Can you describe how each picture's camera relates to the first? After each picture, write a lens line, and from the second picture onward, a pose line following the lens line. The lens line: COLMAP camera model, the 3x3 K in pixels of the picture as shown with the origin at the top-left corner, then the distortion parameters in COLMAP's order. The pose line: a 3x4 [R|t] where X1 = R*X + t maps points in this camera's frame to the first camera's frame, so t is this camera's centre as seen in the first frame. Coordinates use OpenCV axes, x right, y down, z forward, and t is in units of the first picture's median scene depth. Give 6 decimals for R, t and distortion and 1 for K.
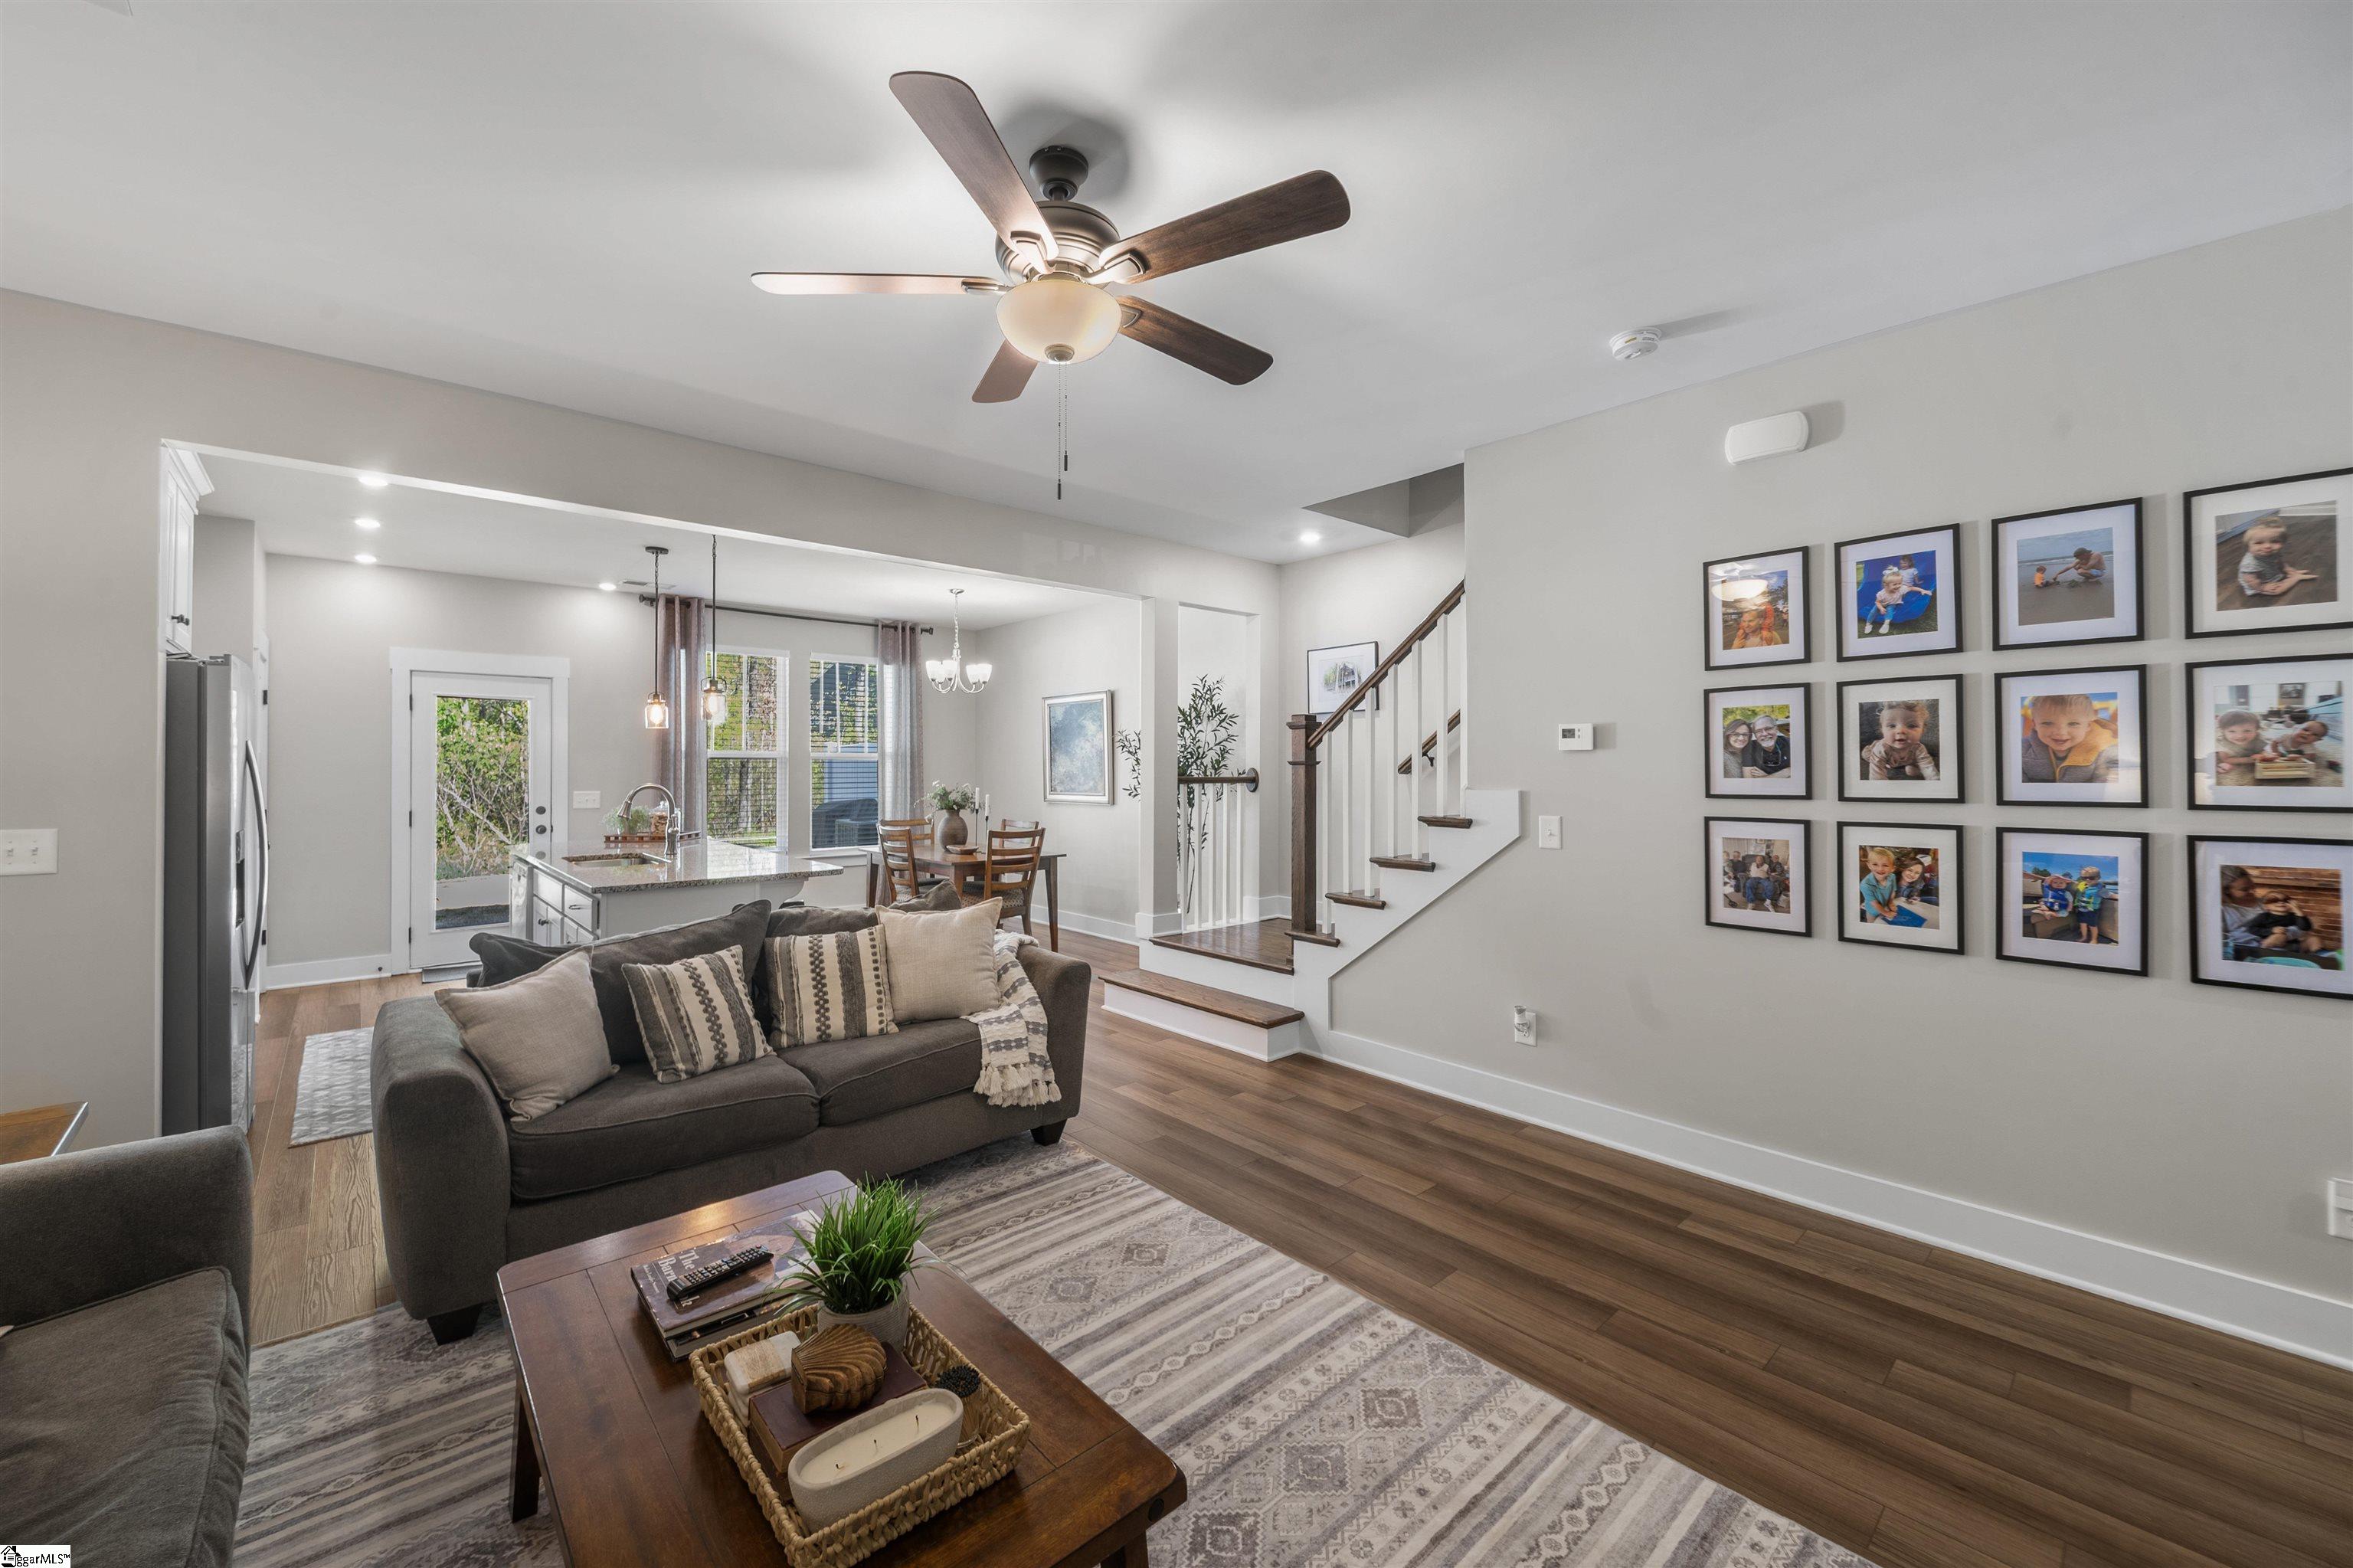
lens RADIAL K [[908.4, 0, 1145.3], [0, 908.4, 767.7], [0, 0, 1]] dist [0.000098, -0.005480]
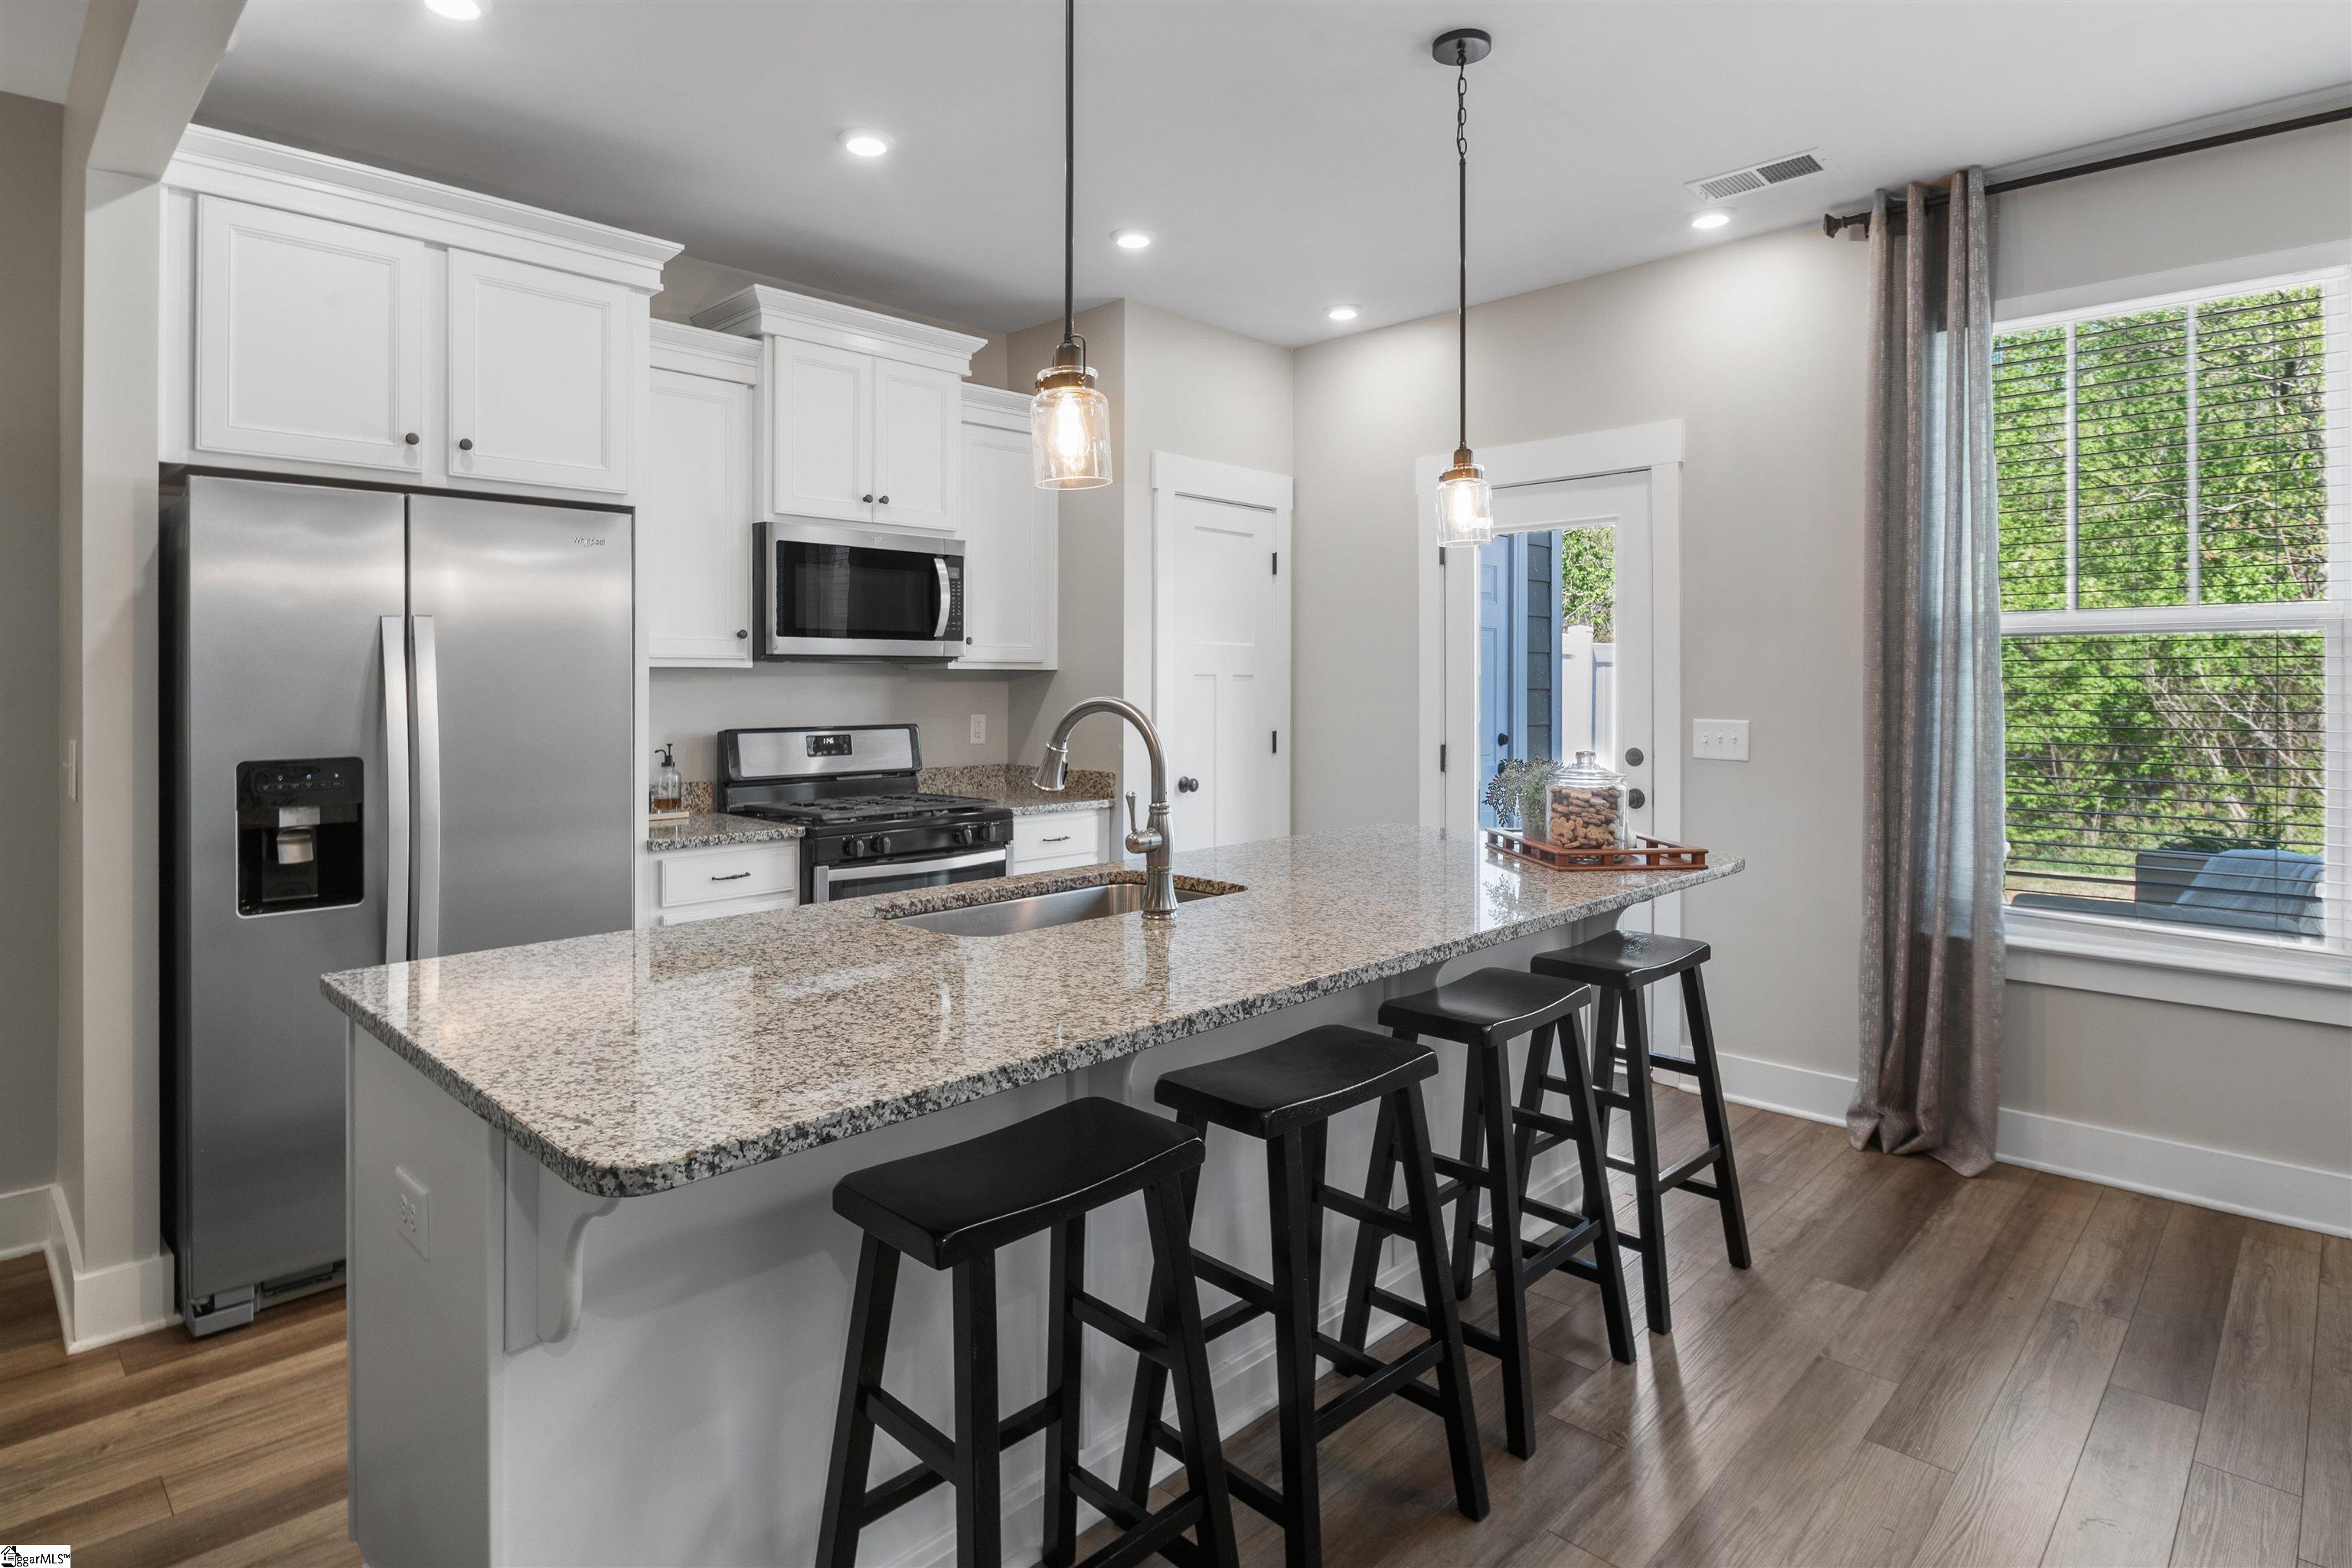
lens RADIAL K [[1246.0, 0, 1107.7], [0, 1246.0, 684.8], [0, 0, 1]] dist [-0.005305, -0.001156]
pose [[0.064298, 0.001623, -0.997929, -0.108153], [0.001472, 0.999997, 0.001722, 0.018989], [0.997930, -0.001580, 0.064296, 1.554137]]
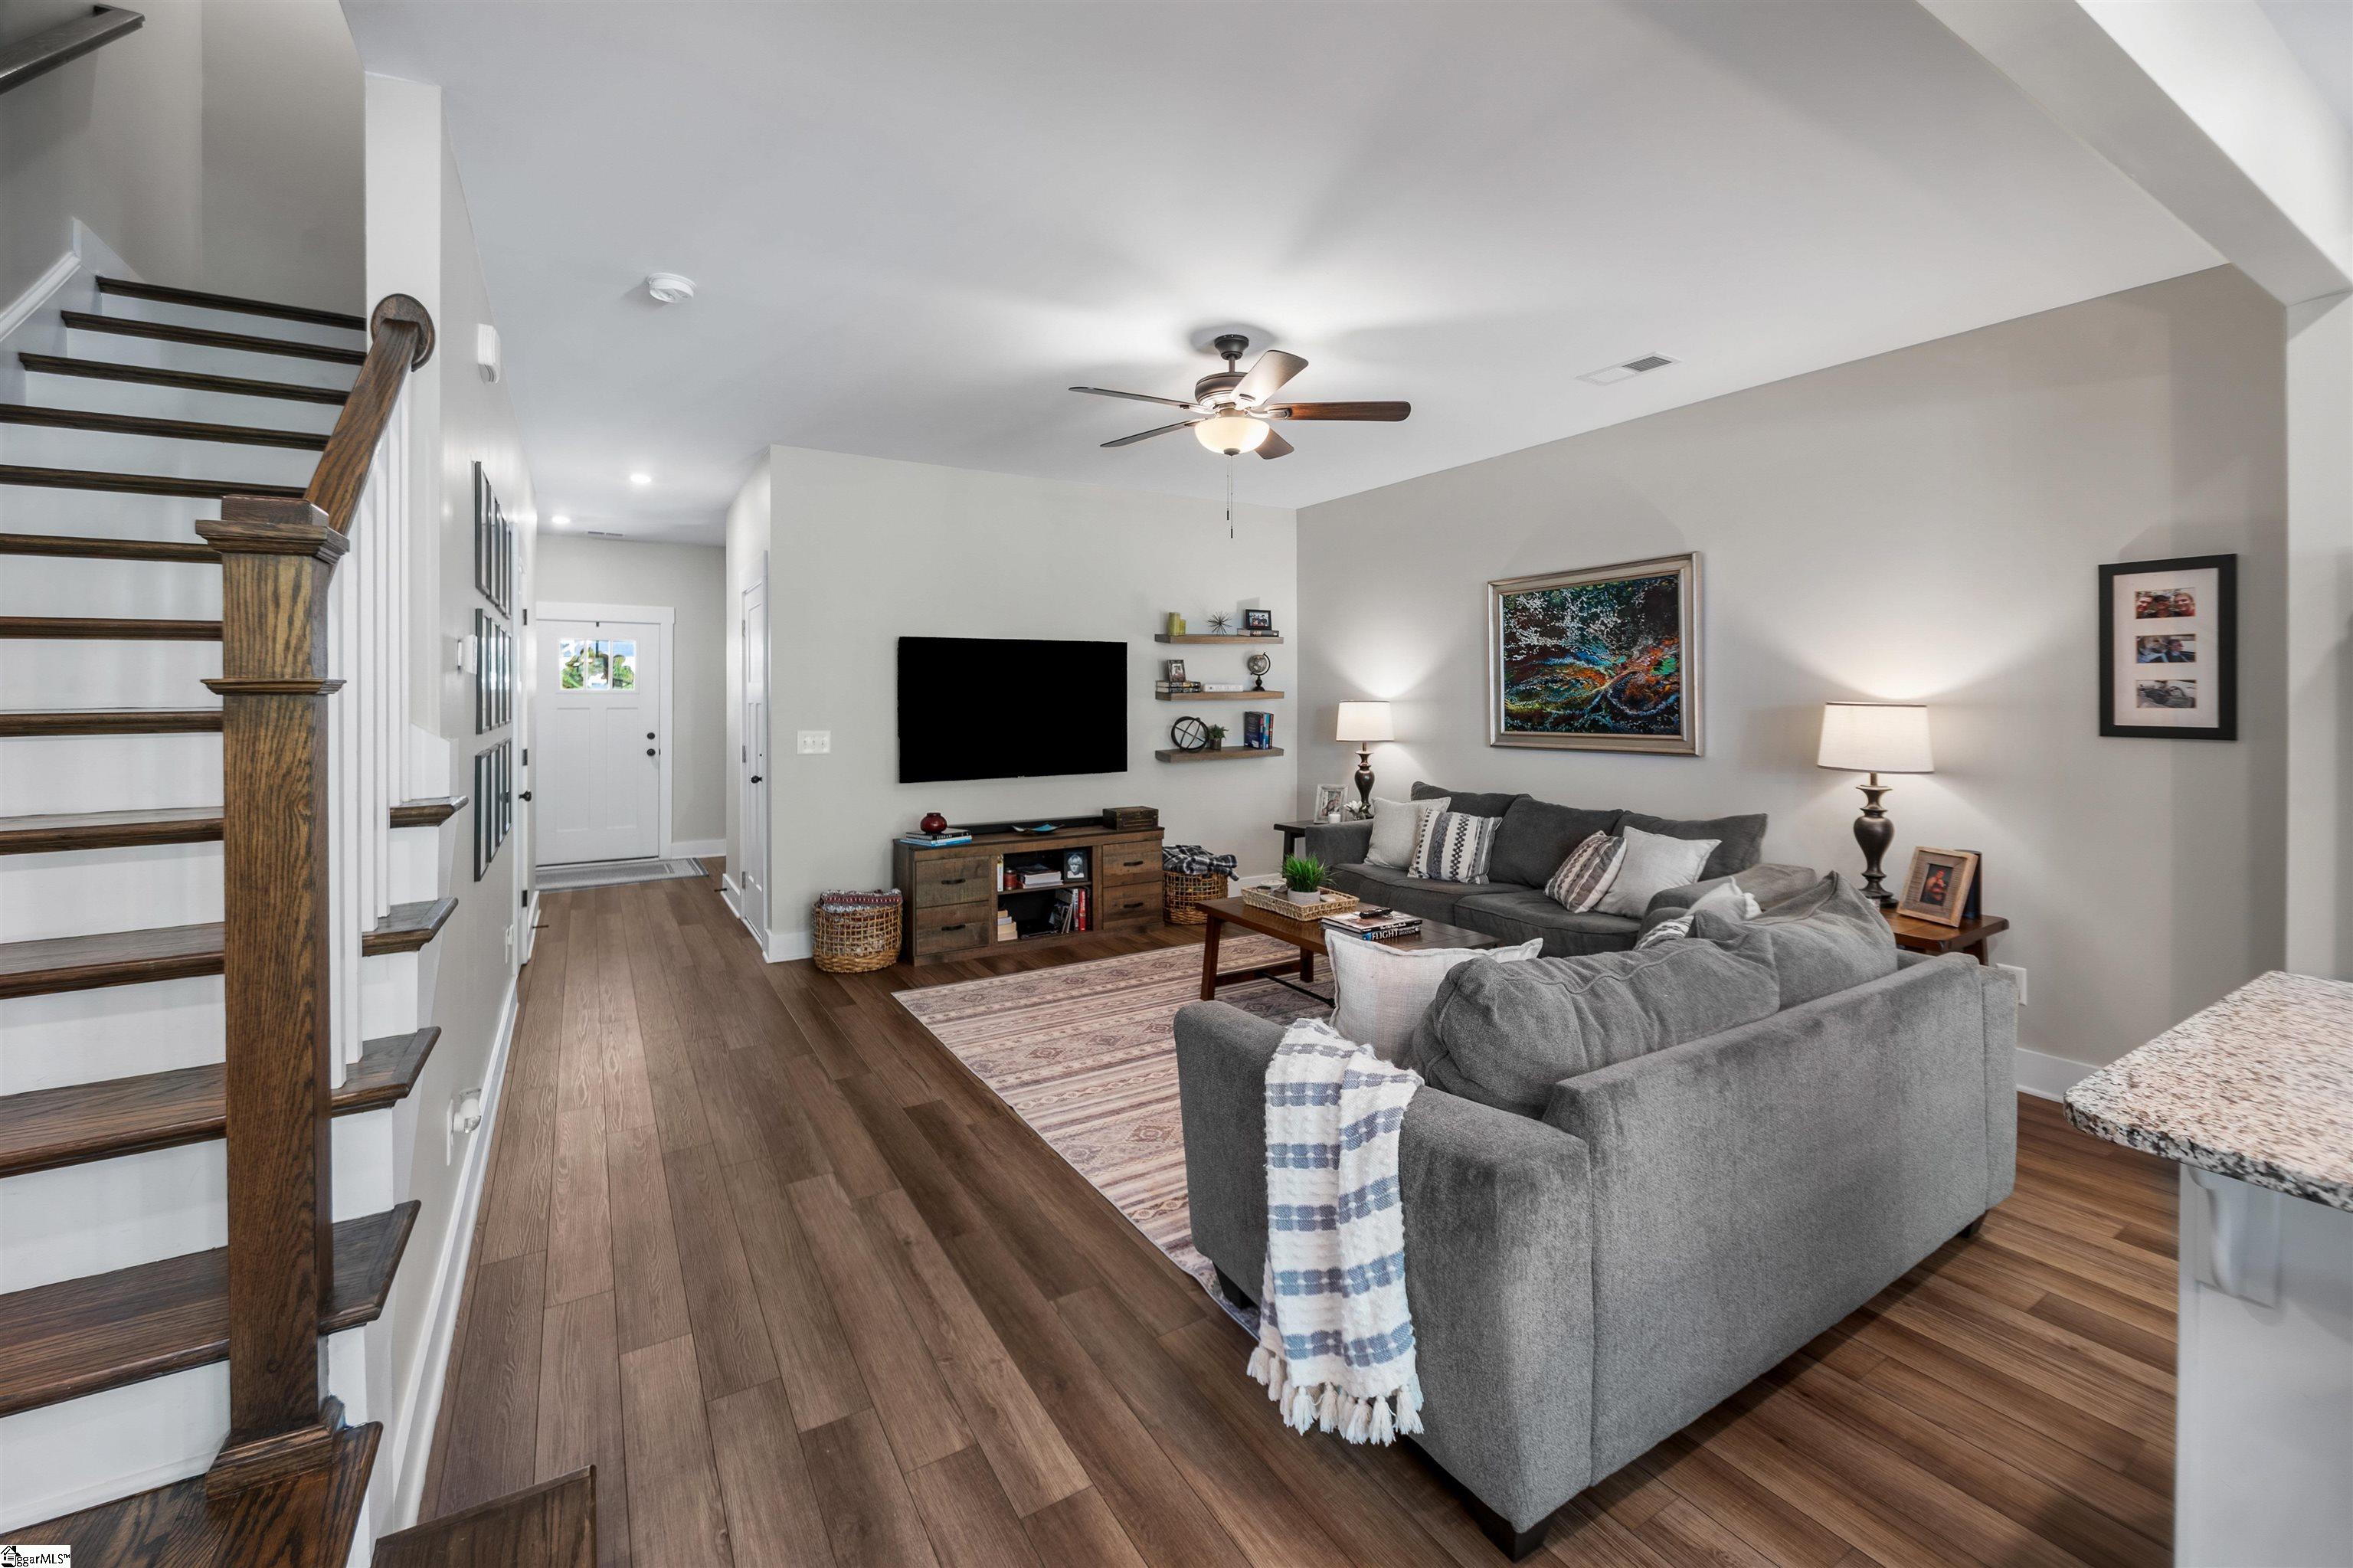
lens RADIAL K [[973.3, 0, 1175.8], [0, 973.3, 691.7], [0, 0, 1]] dist [-0.000007, -0.004912]
pose [[-0.987184, 0.001052, 0.159583, -0.191647], [0.001058, 0.999999, -0.000044, -0.004819], [-0.159583, 0.000125, -0.987185, 1.881388]]
